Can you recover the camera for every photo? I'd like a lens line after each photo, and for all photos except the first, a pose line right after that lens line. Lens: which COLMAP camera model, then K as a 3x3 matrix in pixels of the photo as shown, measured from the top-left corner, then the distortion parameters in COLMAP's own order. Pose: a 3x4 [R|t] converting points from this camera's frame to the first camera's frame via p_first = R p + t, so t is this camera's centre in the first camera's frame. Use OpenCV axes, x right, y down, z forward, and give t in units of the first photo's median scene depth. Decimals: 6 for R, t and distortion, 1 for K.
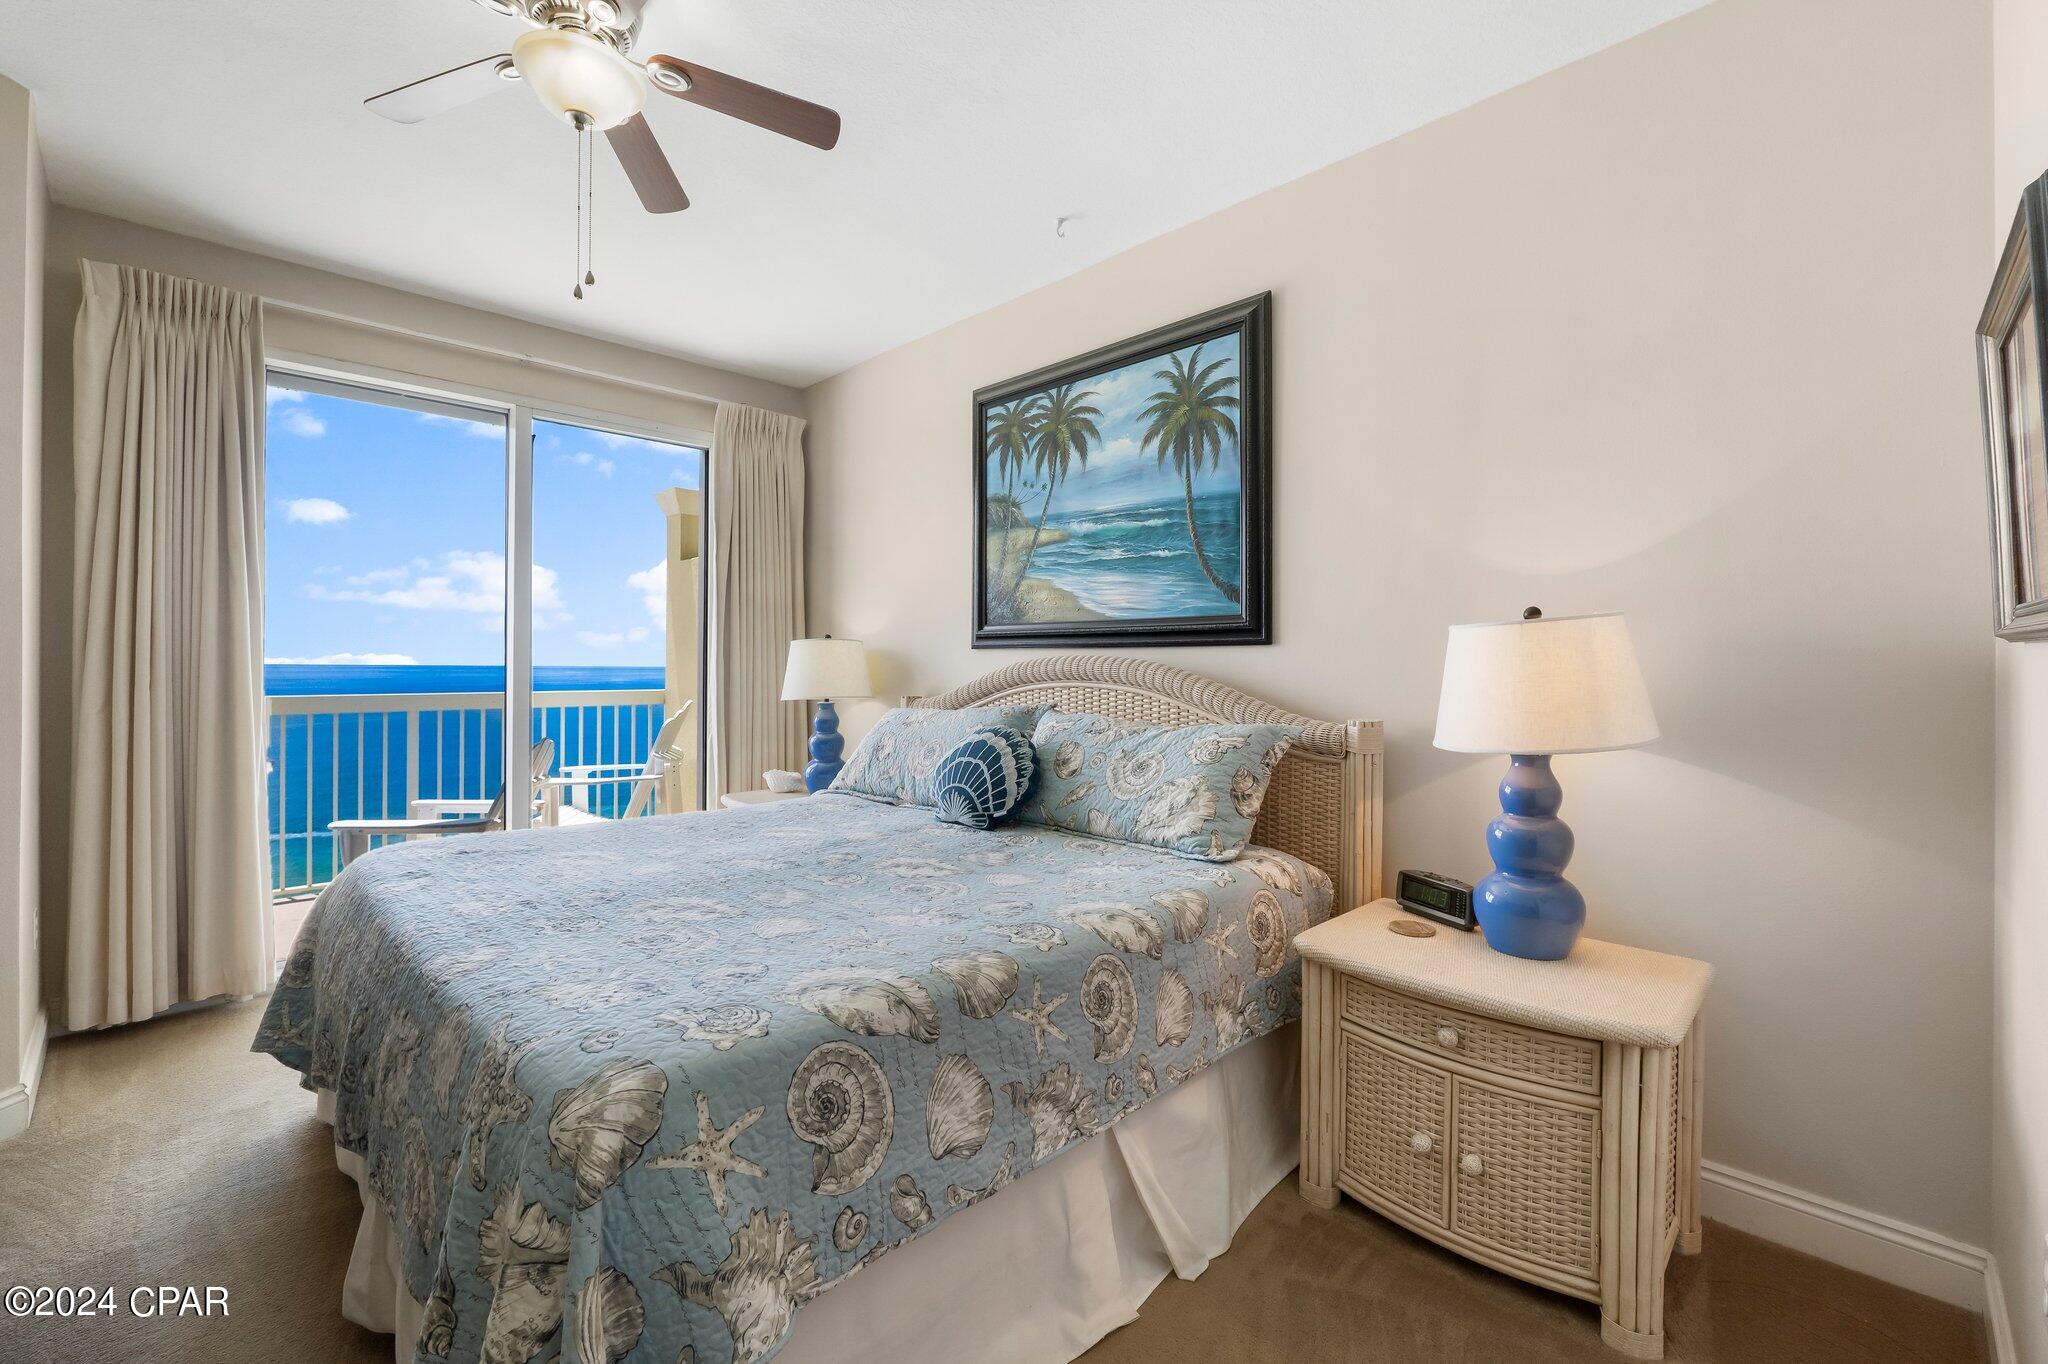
lens RADIAL K [[855.1, 0, 1022.3], [0, 855.1, 665.6], [0, 0, 1]] dist [-0.007661, 0.000372]
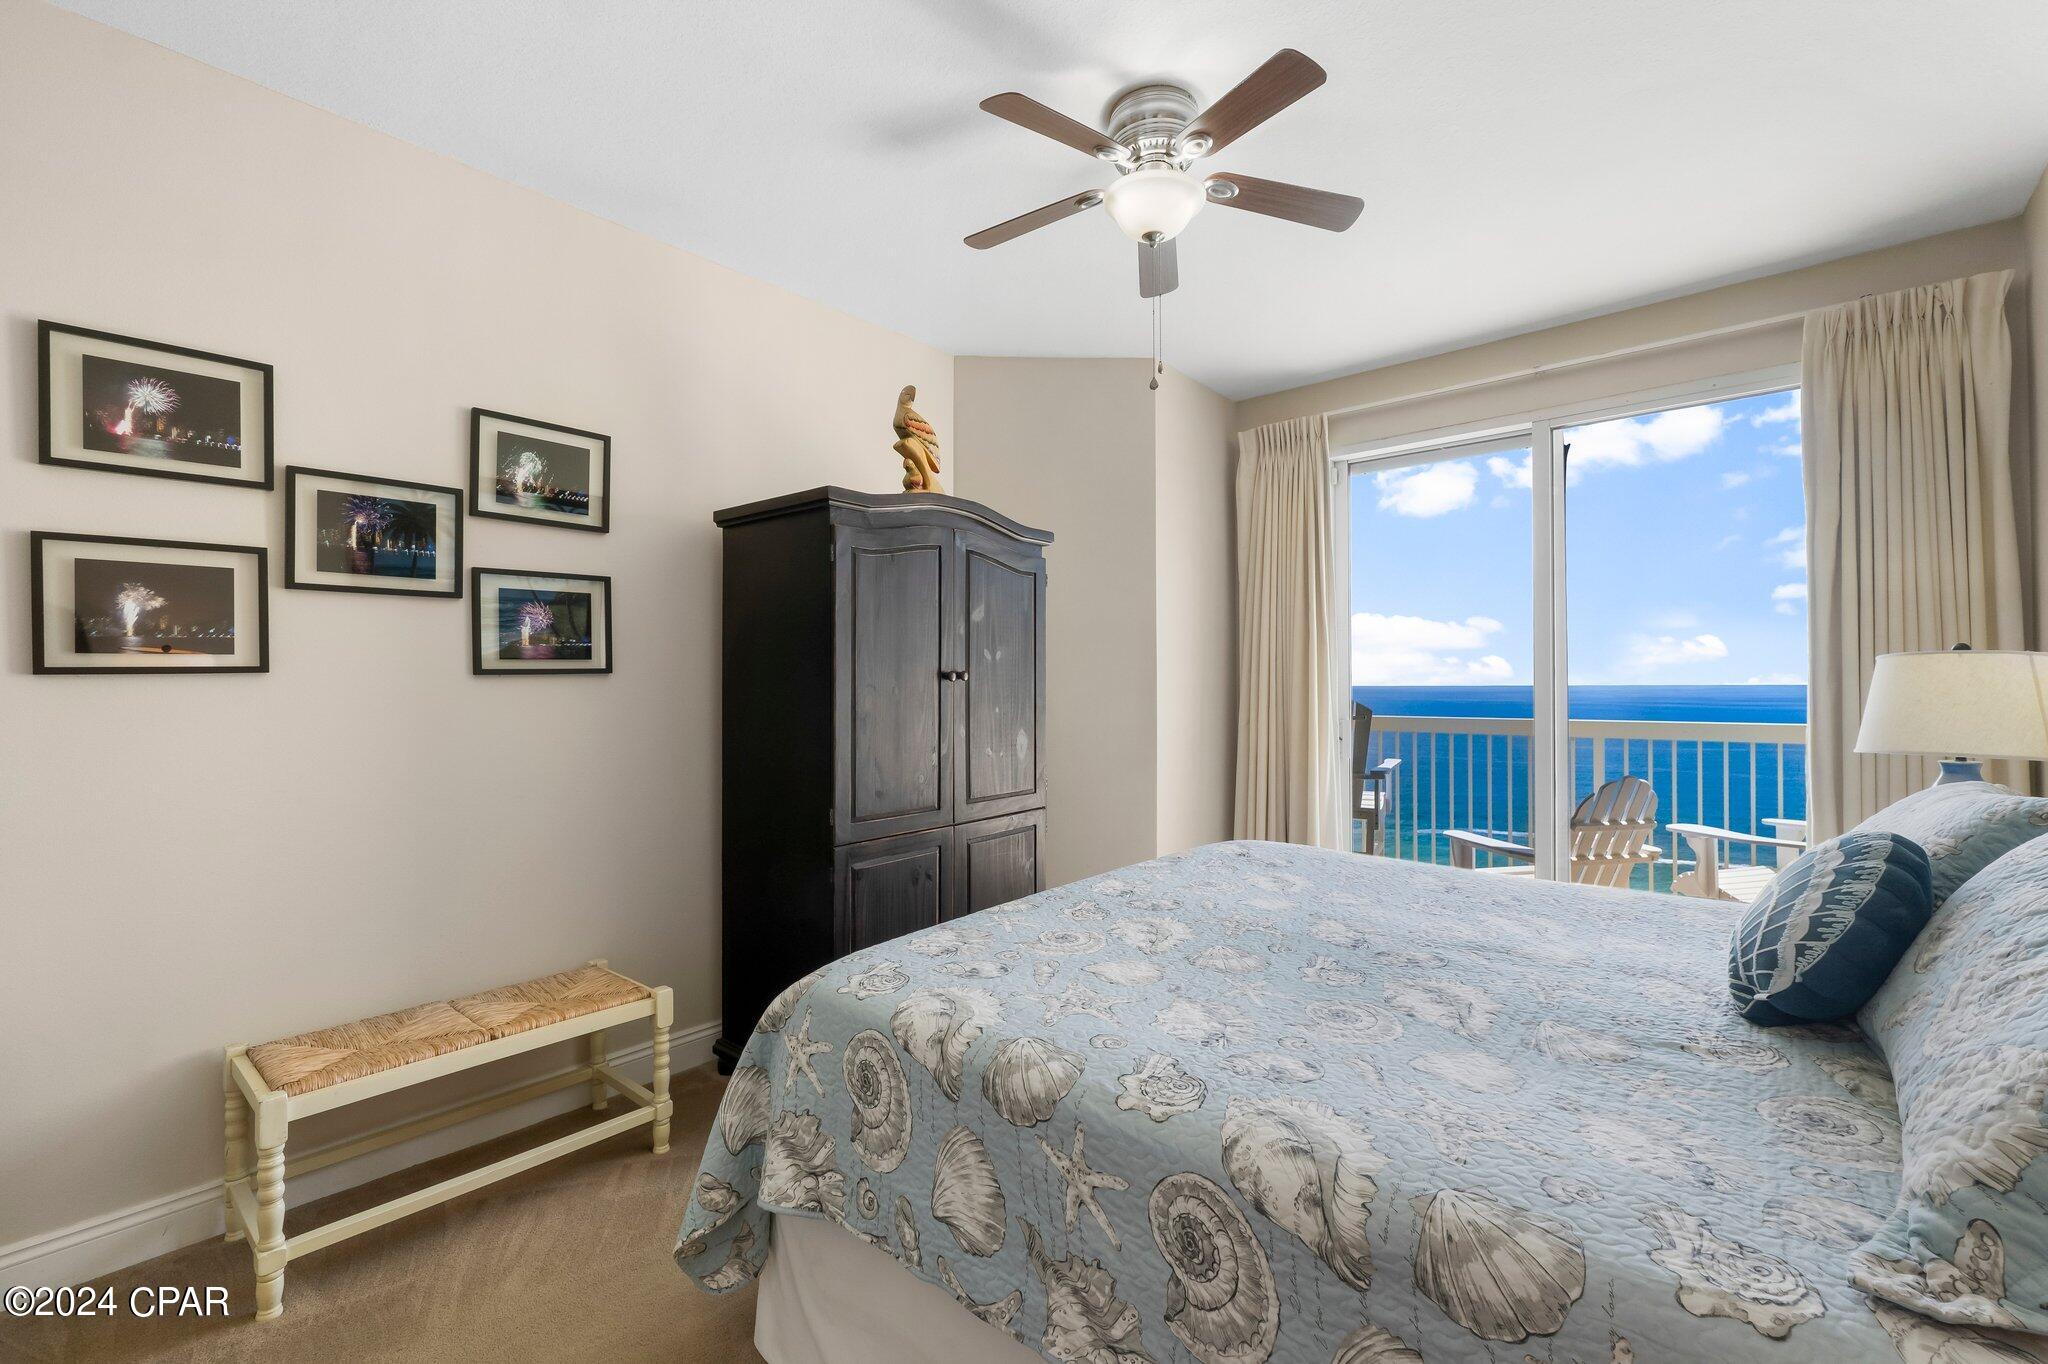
lens RADIAL K [[858.3, 0, 1024.0], [0, 858.3, 682.0], [0, 0, 1]] dist [-0.011146, 0.000112]
pose [[0.078149, -0.009579, -0.996896, 0.695302], [0.001435, 0.999954, -0.009496, -0.016873], [0.996941, -0.000688, 0.078159, 0.805809]]
